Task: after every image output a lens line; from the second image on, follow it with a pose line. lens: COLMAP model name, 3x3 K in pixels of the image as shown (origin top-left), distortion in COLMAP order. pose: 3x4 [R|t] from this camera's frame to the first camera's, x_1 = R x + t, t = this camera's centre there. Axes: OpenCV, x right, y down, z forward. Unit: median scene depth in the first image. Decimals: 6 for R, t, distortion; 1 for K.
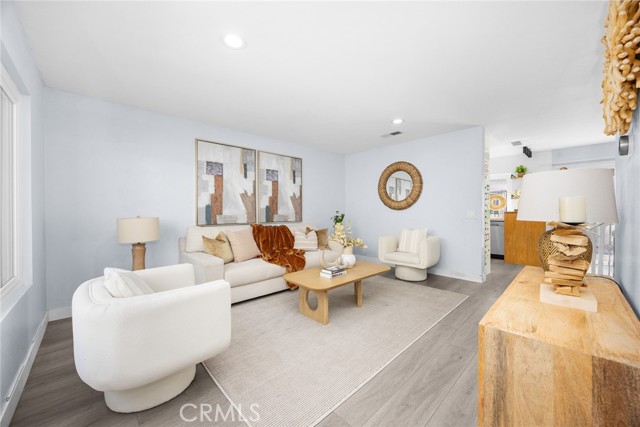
lens RADIAL K [[247.6, 0, 319.0], [0, 247.6, 211.0], [0, 0, 1]] dist [-0.008600, -0.000683]
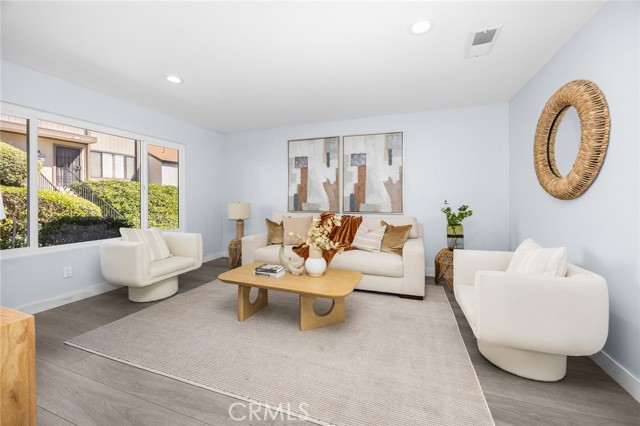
lens RADIAL K [[247.6, 0, 321.4], [0, 247.6, 202.8], [0, 0, 1]] dist [-0.008600, -0.000683]
pose [[0.459861, 0.015537, -0.887855, 0.581314], [-0.007291, 0.999879, 0.013721, 0.000831], [0.887961, 0.000163, 0.459918, 0.496096]]
